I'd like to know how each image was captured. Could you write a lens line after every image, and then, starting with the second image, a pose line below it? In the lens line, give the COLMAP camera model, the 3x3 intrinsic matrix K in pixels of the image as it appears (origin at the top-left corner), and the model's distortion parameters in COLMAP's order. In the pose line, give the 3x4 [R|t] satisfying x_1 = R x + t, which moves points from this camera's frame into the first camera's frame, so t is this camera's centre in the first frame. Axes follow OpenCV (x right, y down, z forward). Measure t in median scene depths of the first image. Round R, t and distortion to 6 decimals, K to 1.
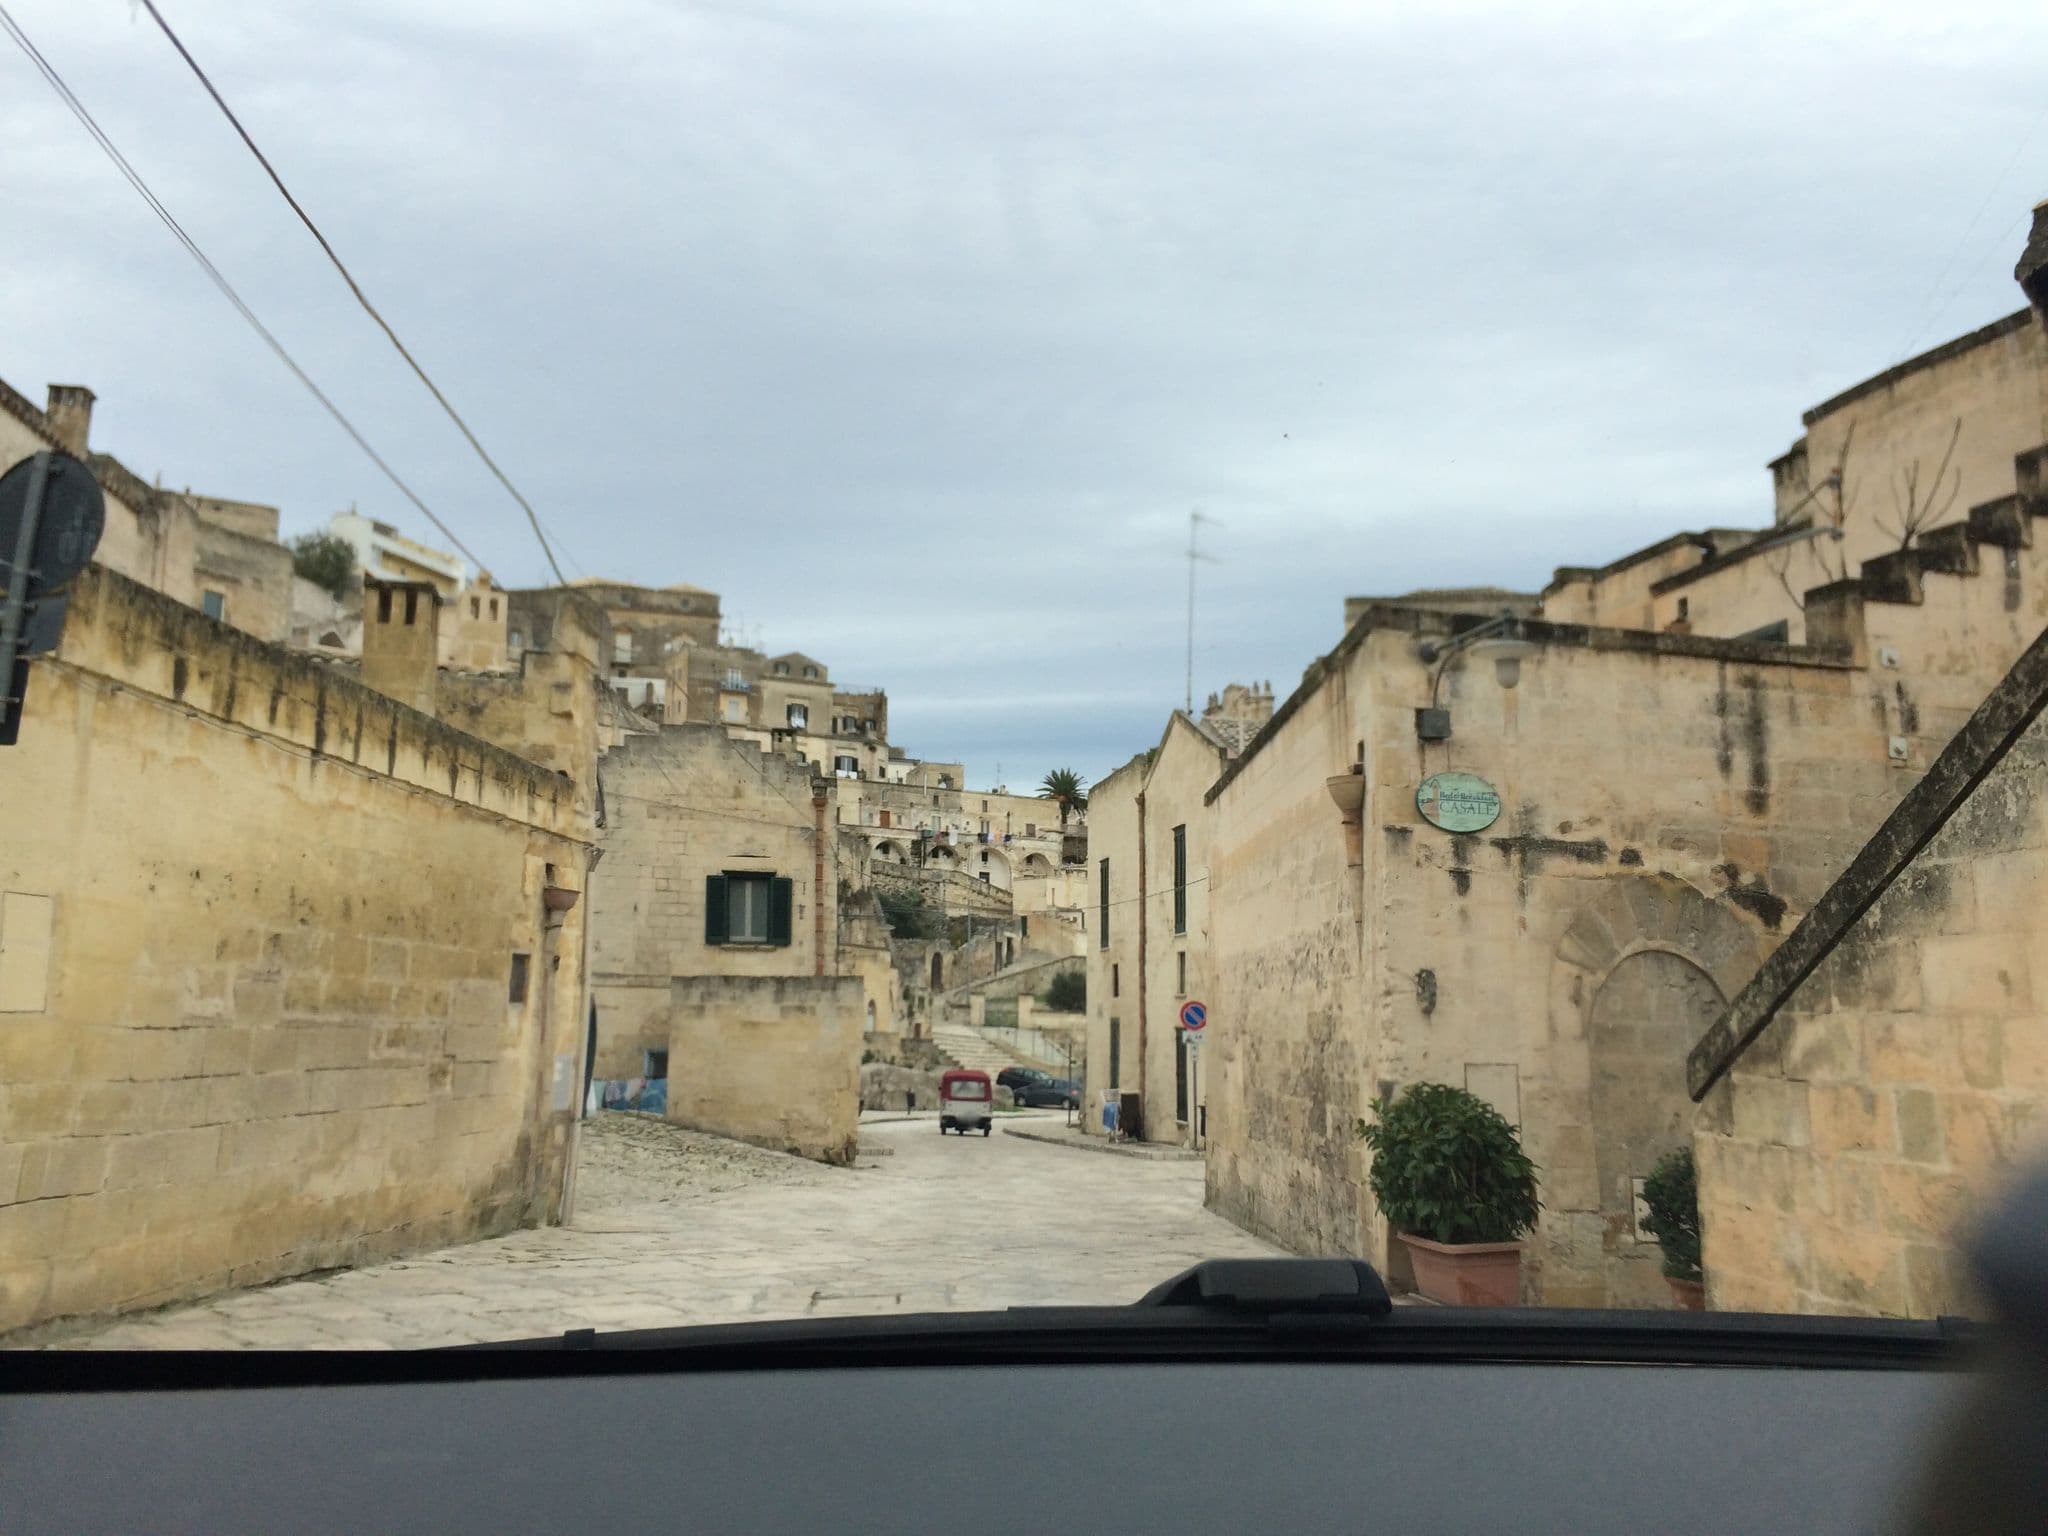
lens RADIAL K [[1540.2, 0, 967.5], [0, 1540.2, 775.9], [0, 0, 1]] dist [0.024531, -0.004809]
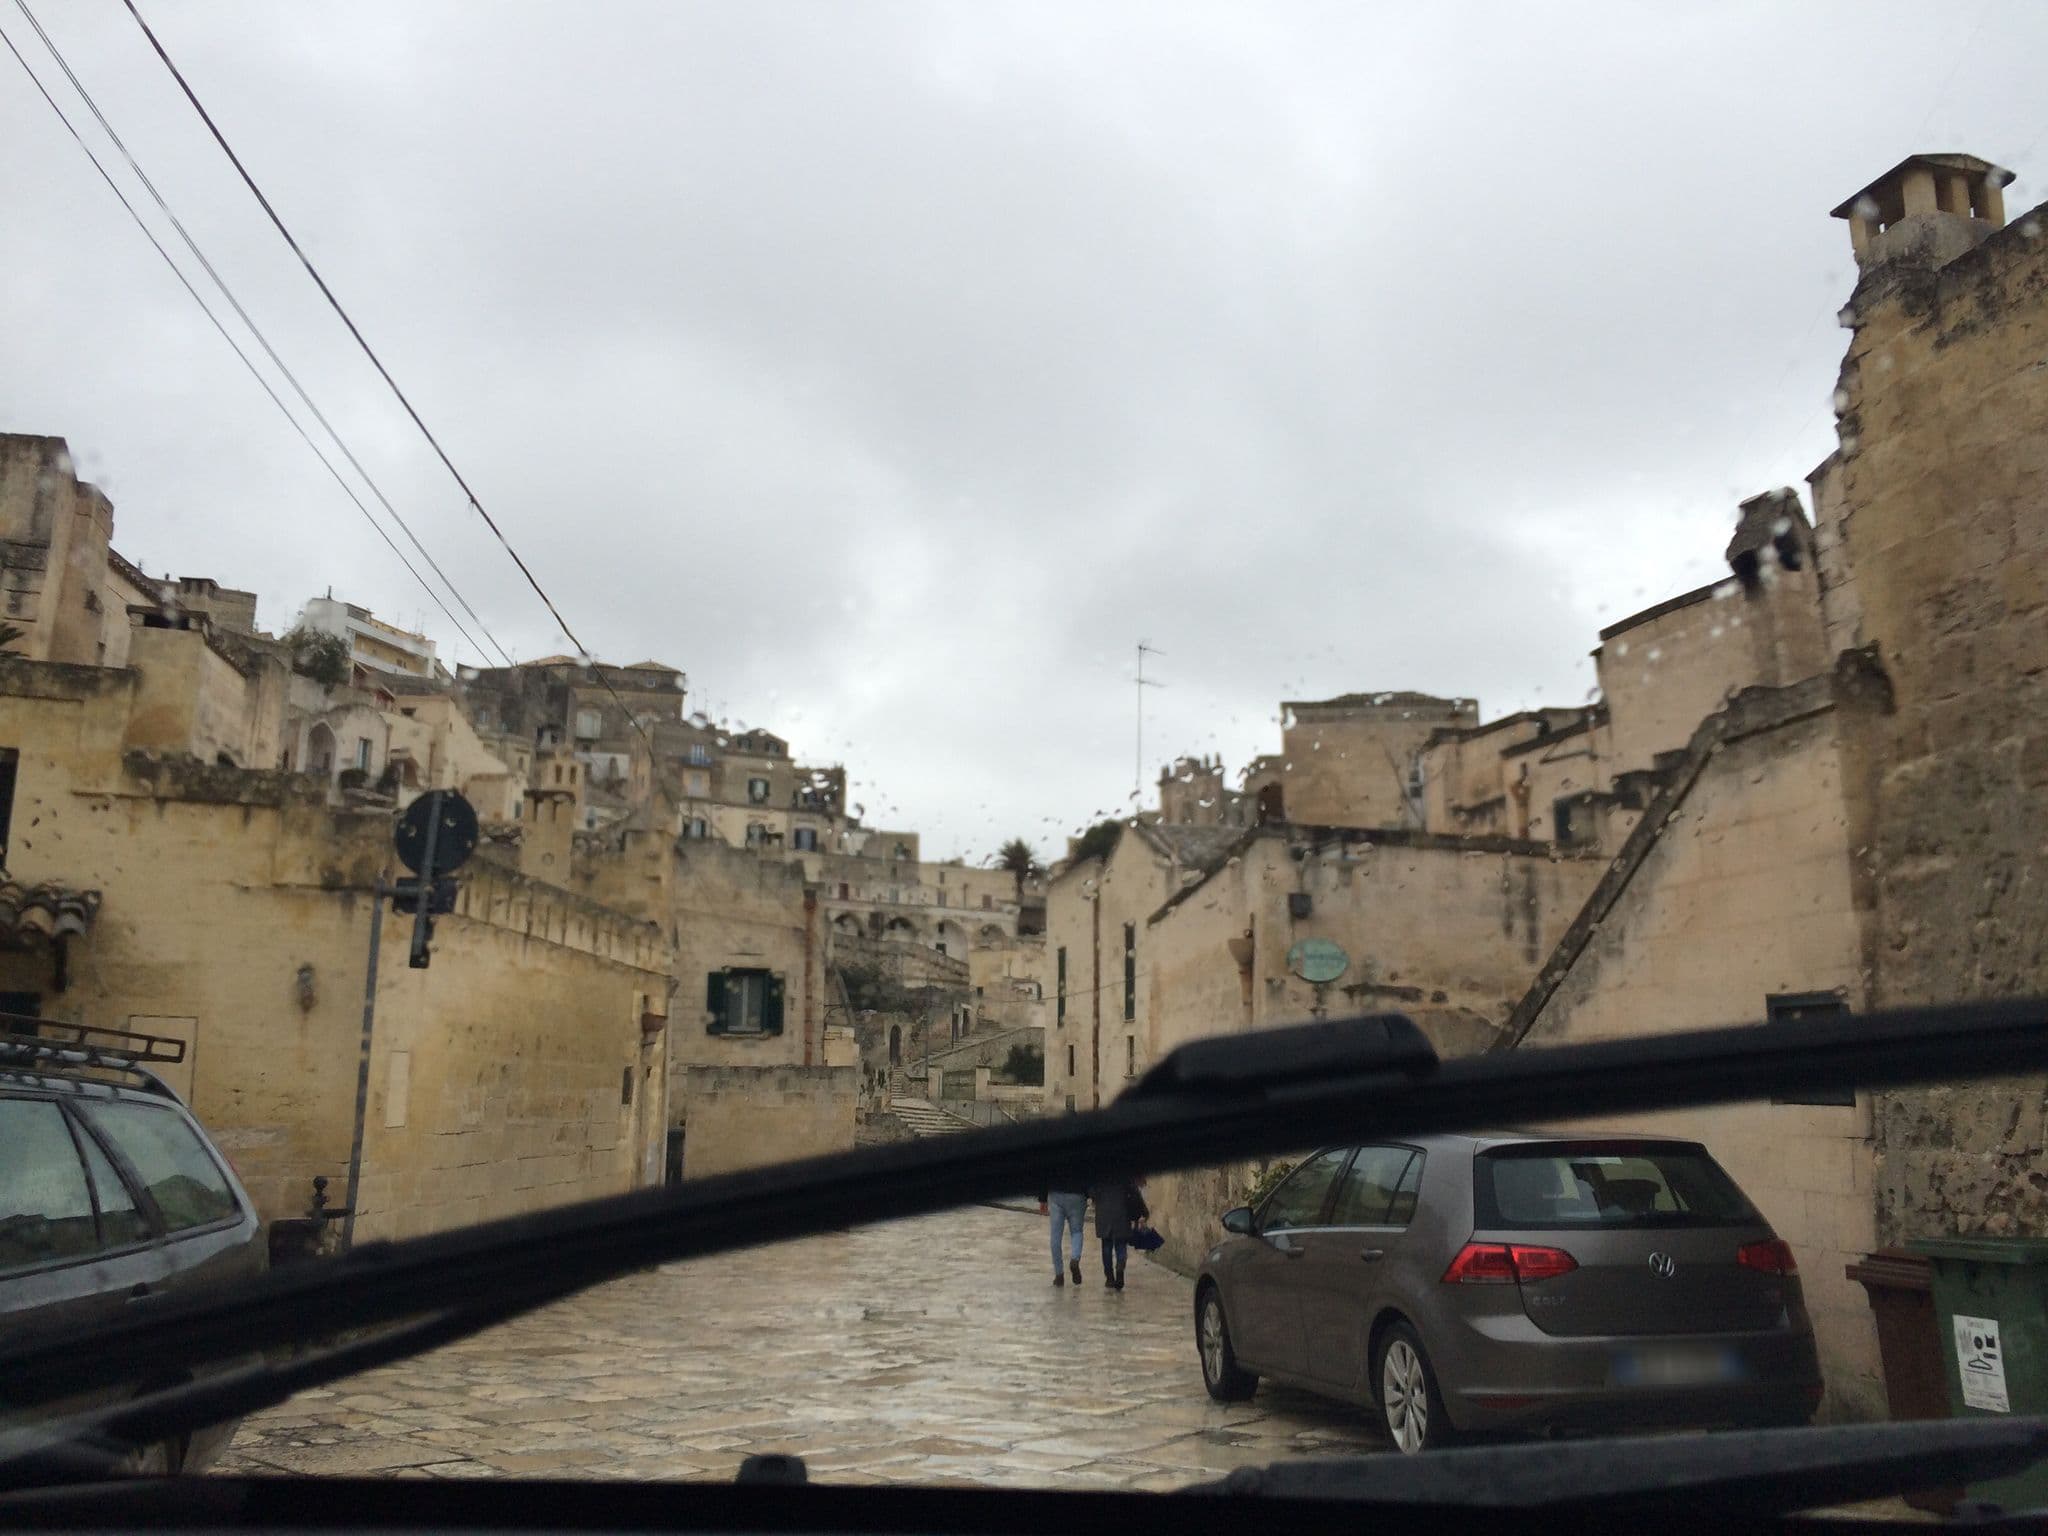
lens RADIAL K [[1509.7, 0, 1024.0], [0, 1509.7, 768.0], [0, 0, 1]] dist [0.006388, 0.002268]
pose [[0.997866, 0.008661, 0.064711, -0.033756], [-0.005173, 0.998534, -0.053878, -0.065338], [-0.065083, 0.053428, 0.996449, -0.294558]]
